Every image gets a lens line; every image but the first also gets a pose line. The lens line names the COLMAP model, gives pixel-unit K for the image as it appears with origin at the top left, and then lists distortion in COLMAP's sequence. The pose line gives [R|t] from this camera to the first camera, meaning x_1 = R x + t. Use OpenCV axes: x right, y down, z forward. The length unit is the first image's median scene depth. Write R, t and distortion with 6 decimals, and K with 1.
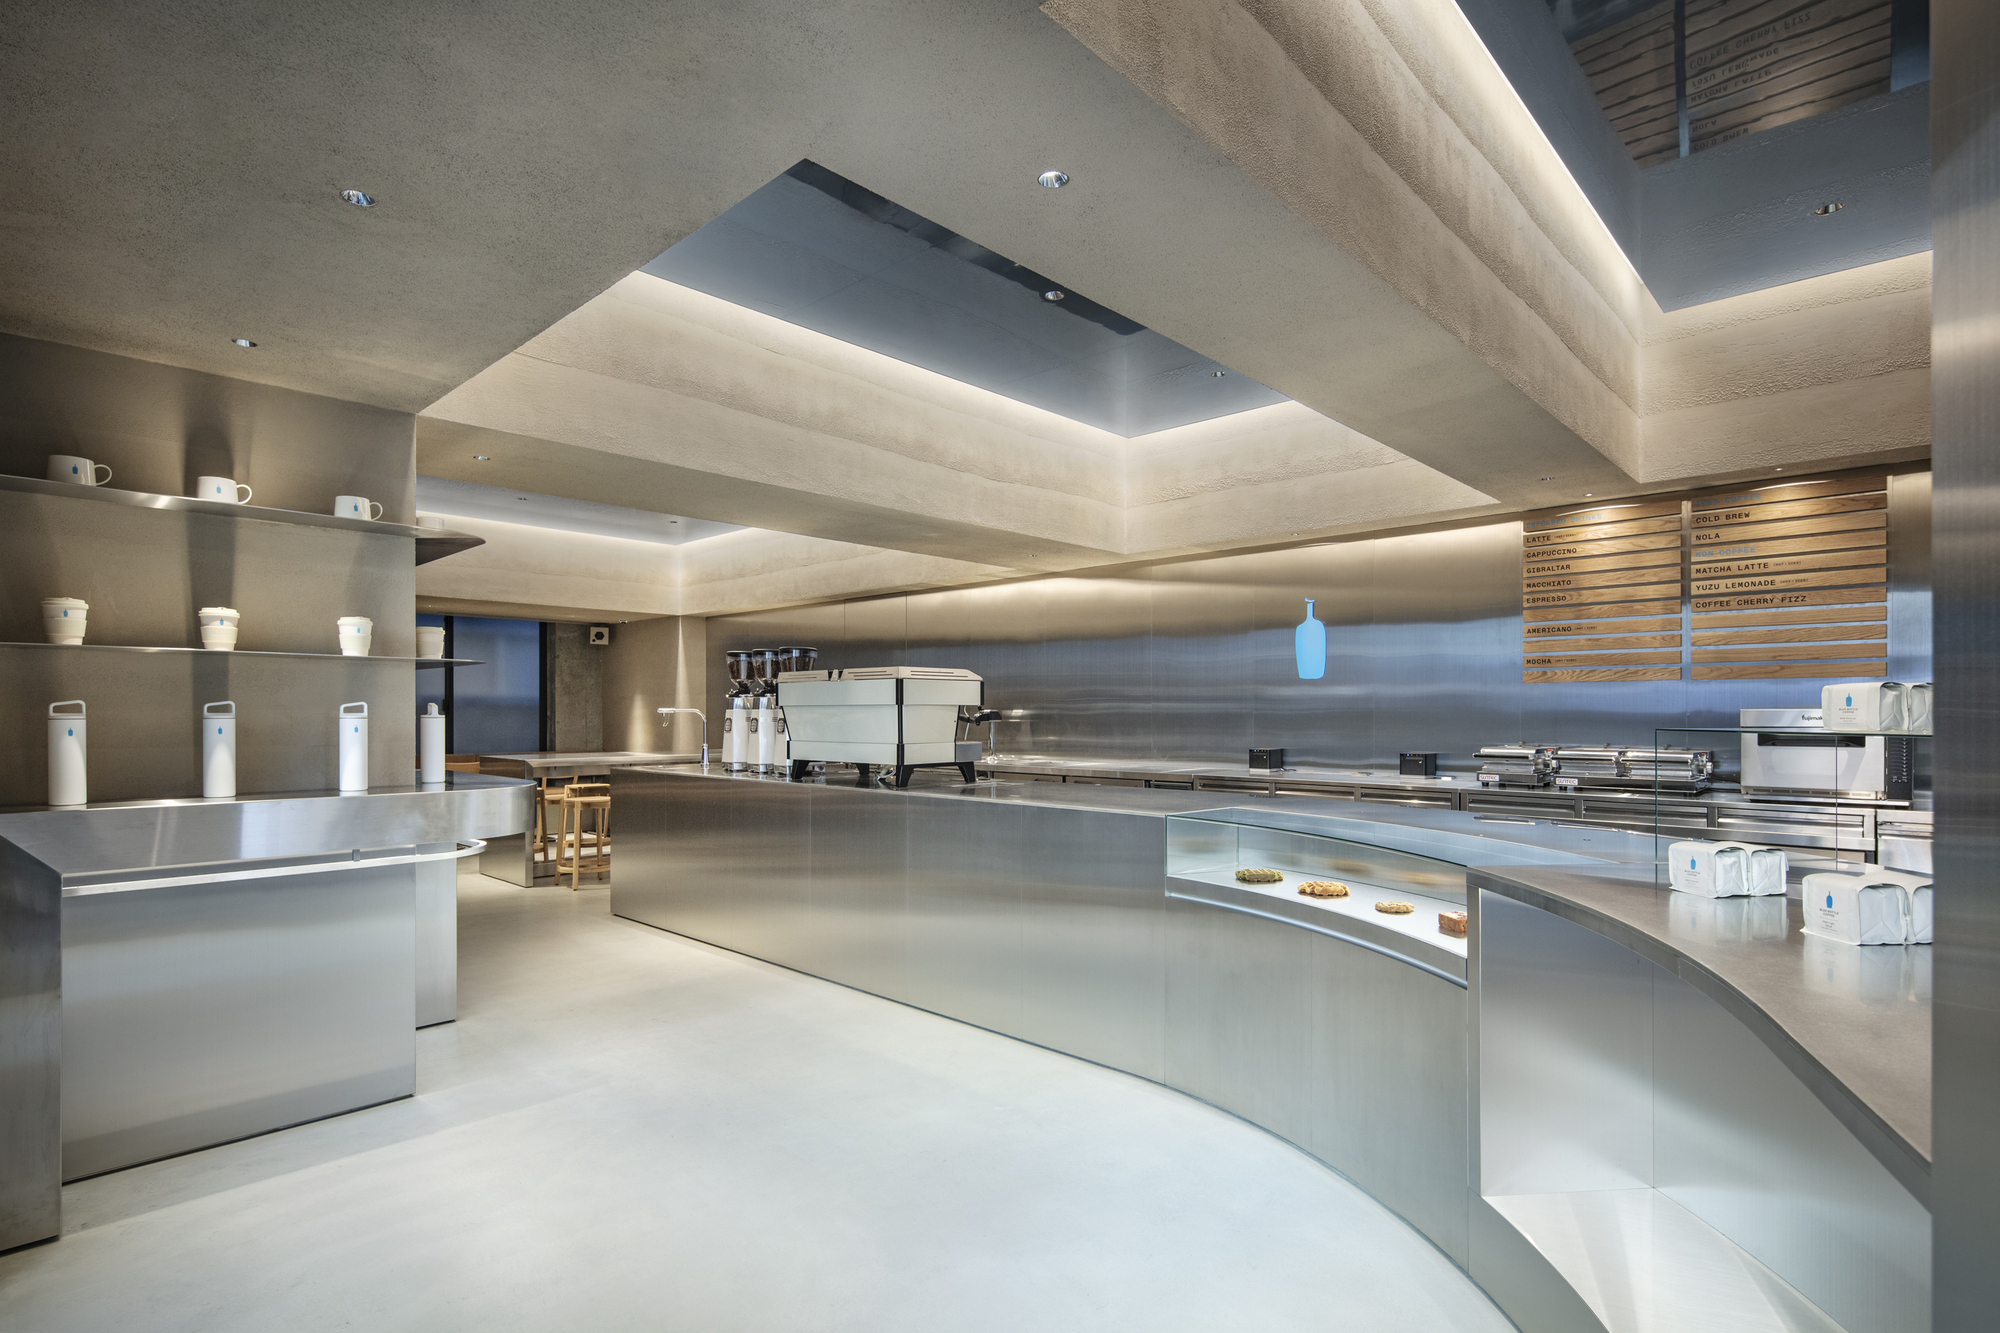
lens RADIAL K [[981.0, 0, 1016.5], [0, 981.0, 704.6], [0, 0, 1]] dist [0.015637, 0.000051]
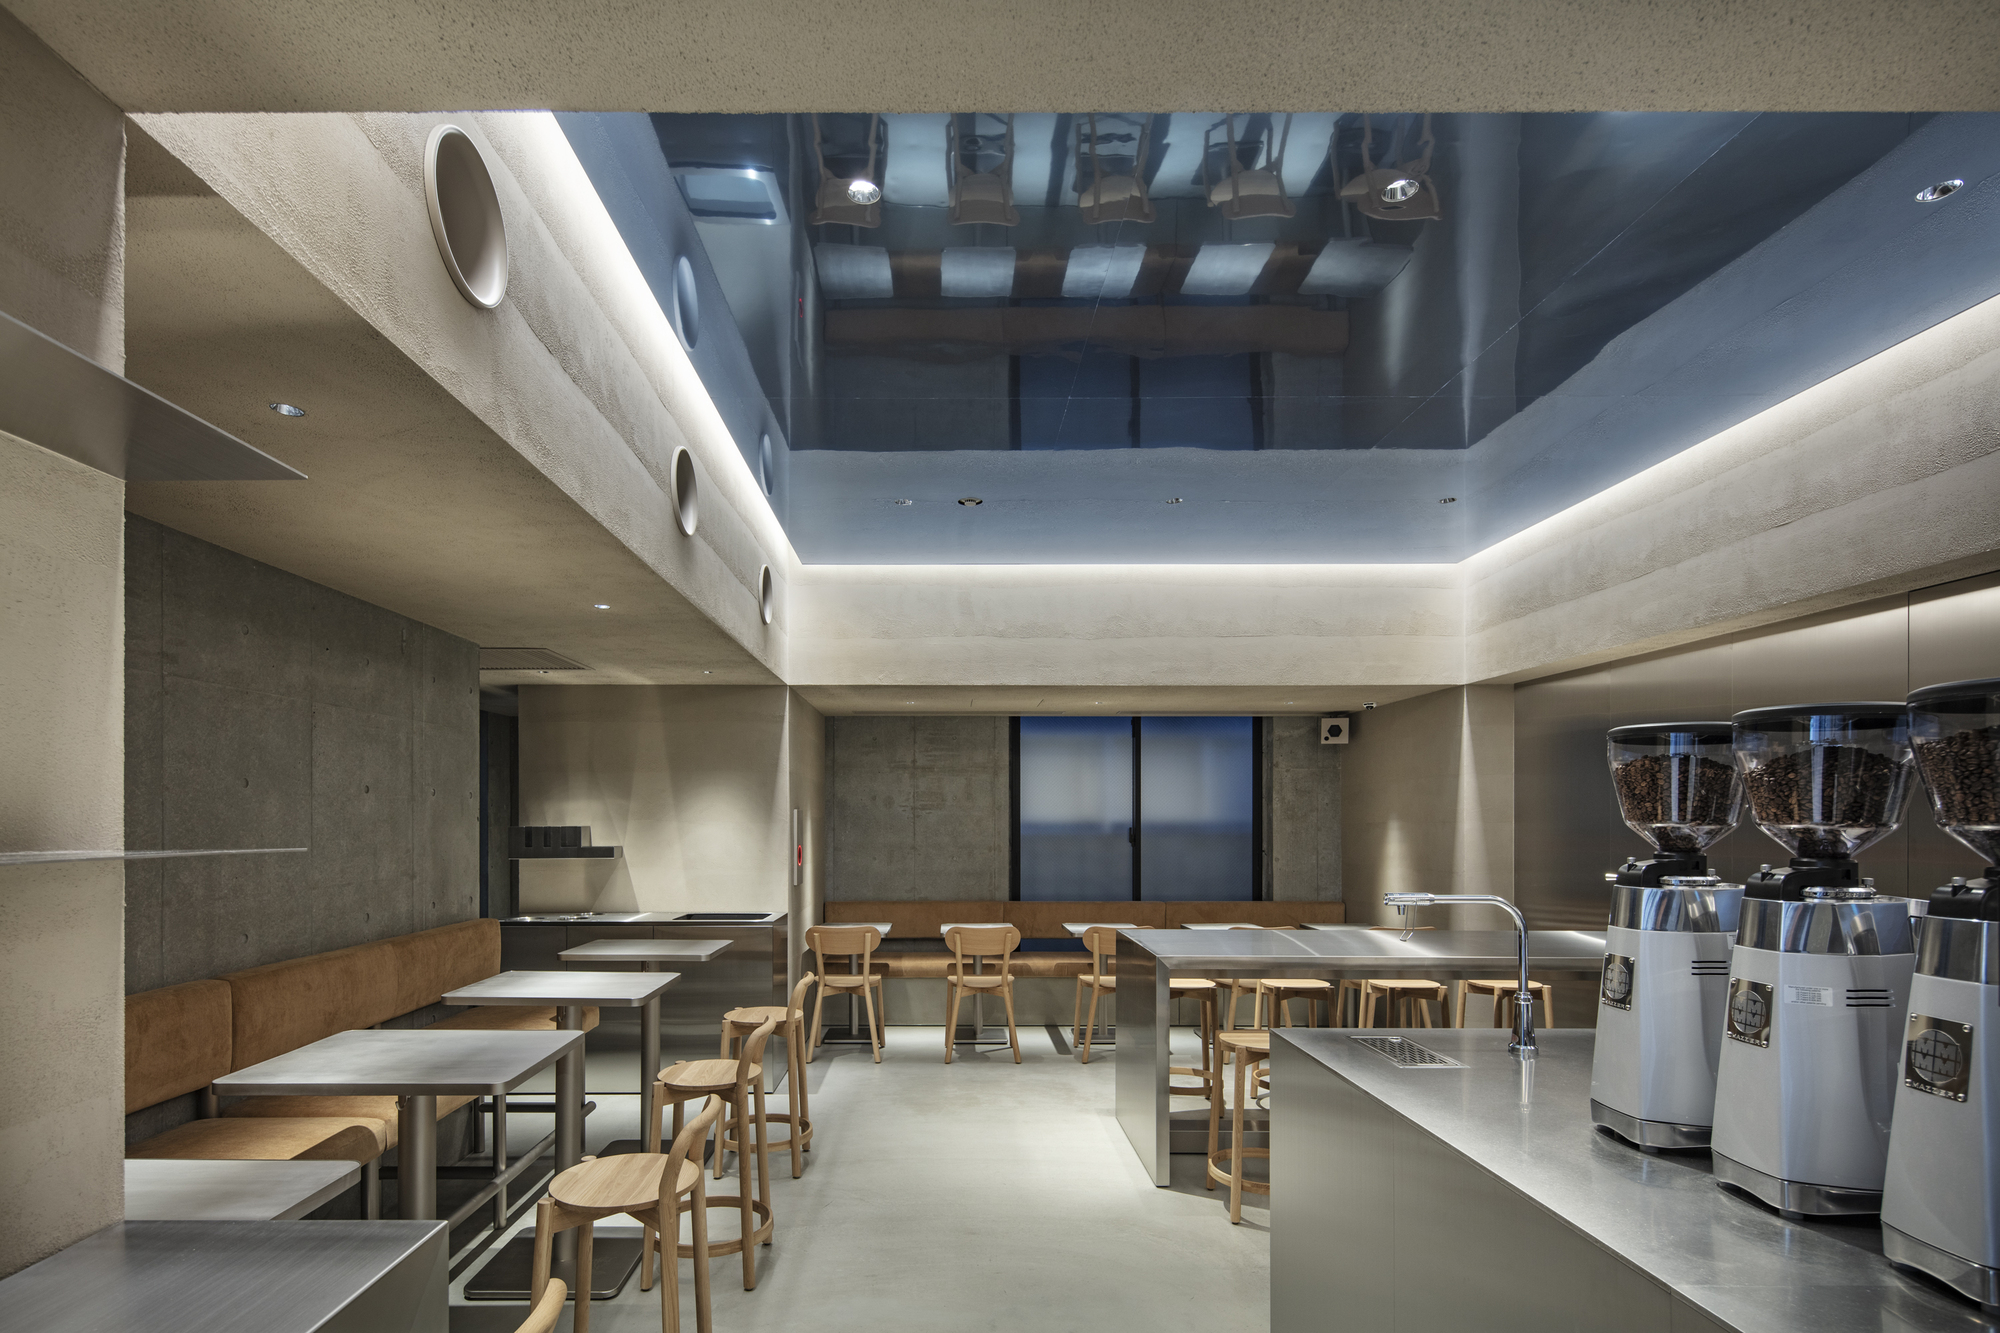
lens RADIAL K [[981.0, 0, 975.7], [0, 981.0, 810.2], [0, 0, 1]] dist [0.015637, 0.000051]
pose [[0.697891, 0.001159, -0.716203, -0.223068], [-0.002250, 0.999997, -0.000574, -0.029813], [0.716201, 0.002012, 0.697891, 0.679273]]
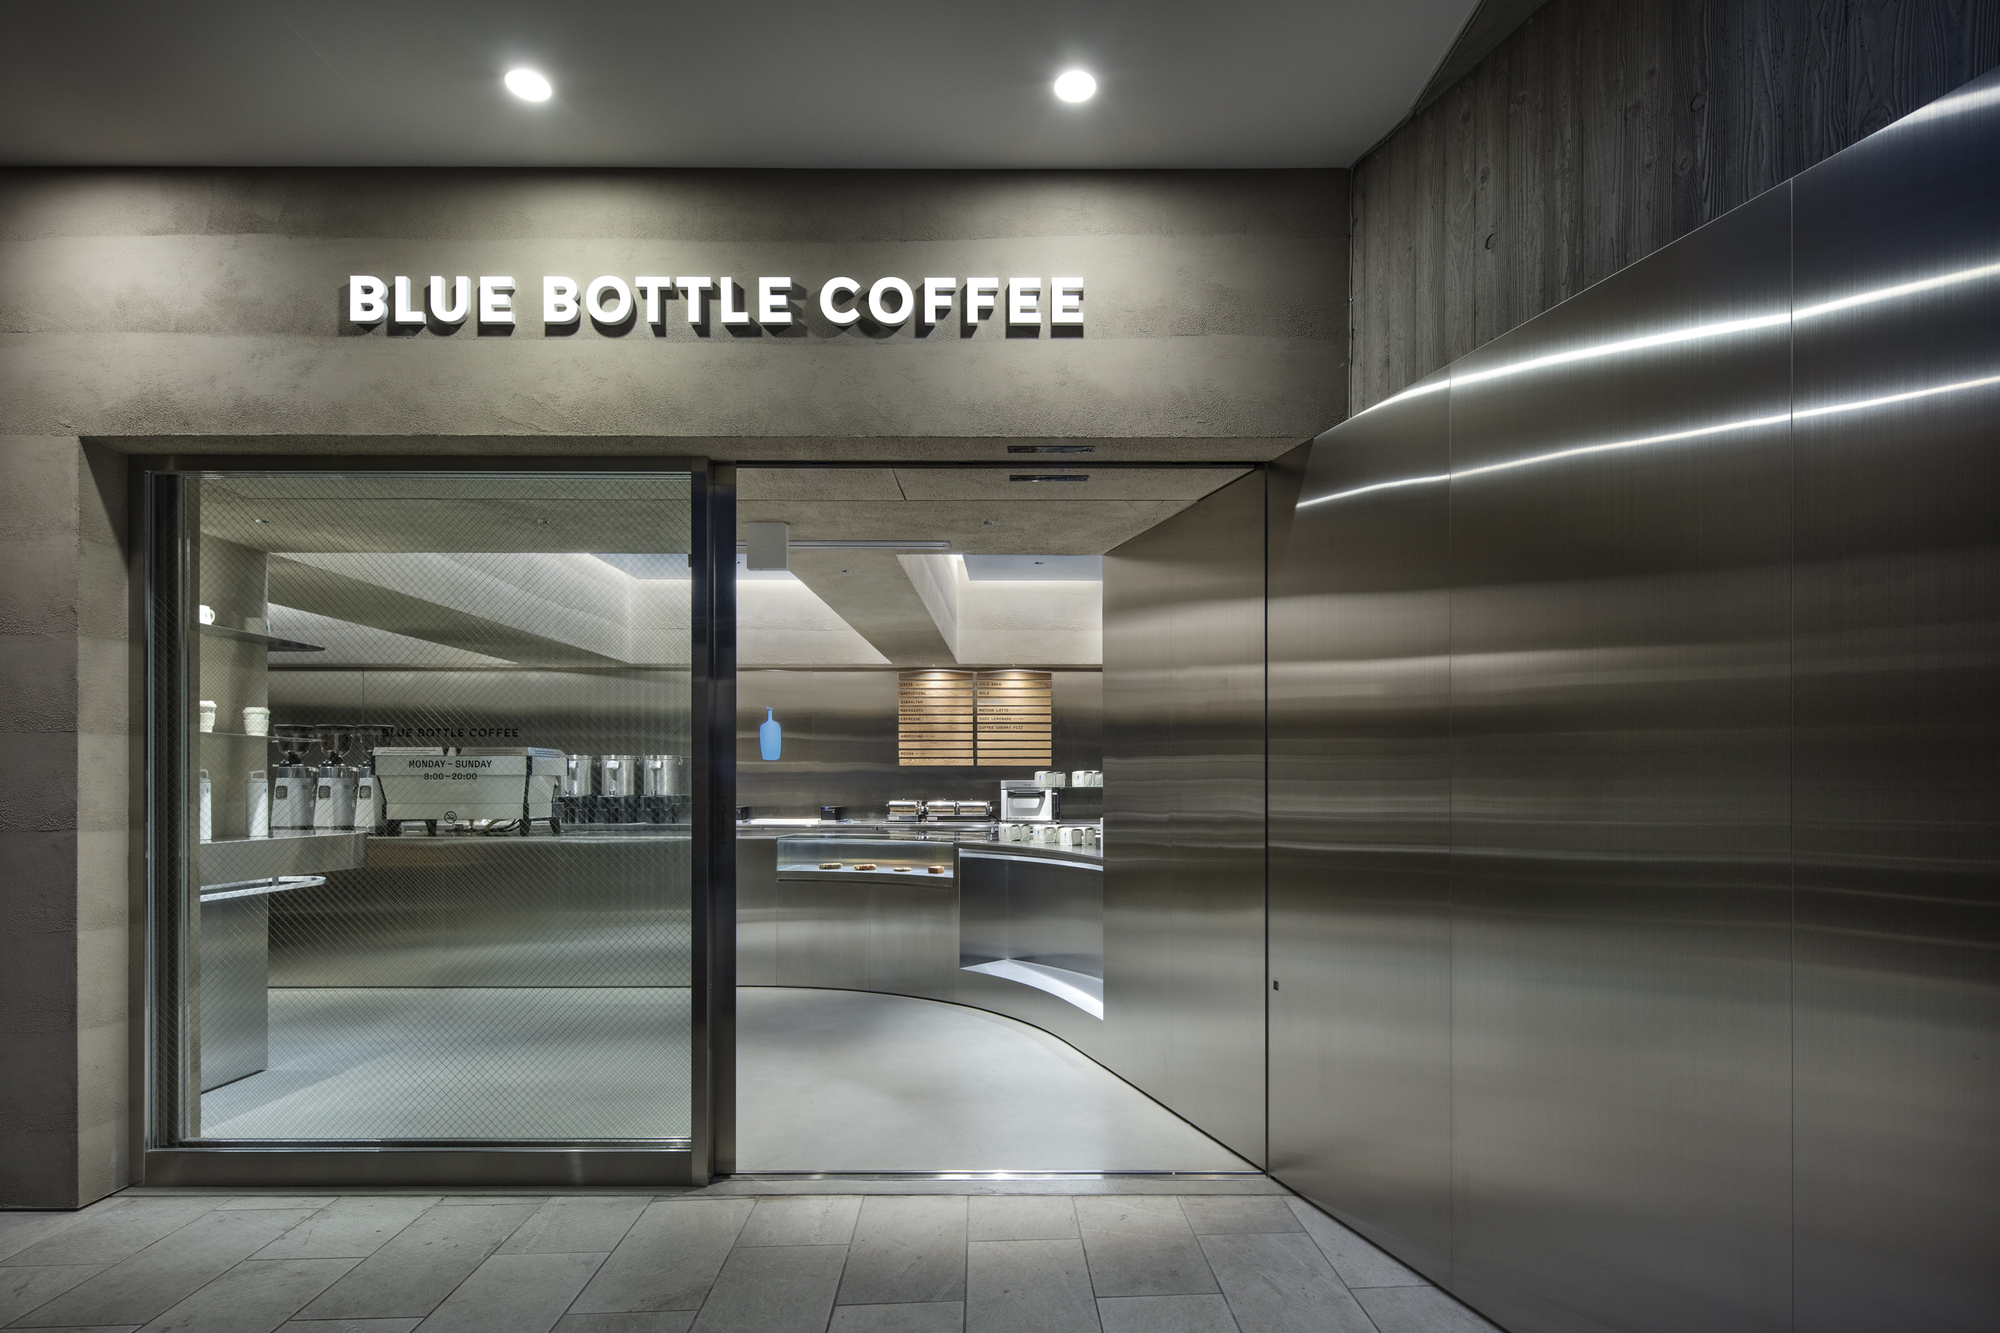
lens RADIAL K [[981.0, 0, 1029.9], [0, 981.0, 753.6], [0, 0, 1]] dist [0.015637, 0.000051]
pose [[0.727971, 0.022011, 0.685255, -0.455566], [-0.006308, 0.999657, -0.025409, 0.000719], [-0.685579, 0.014175, 0.727860, -0.388426]]
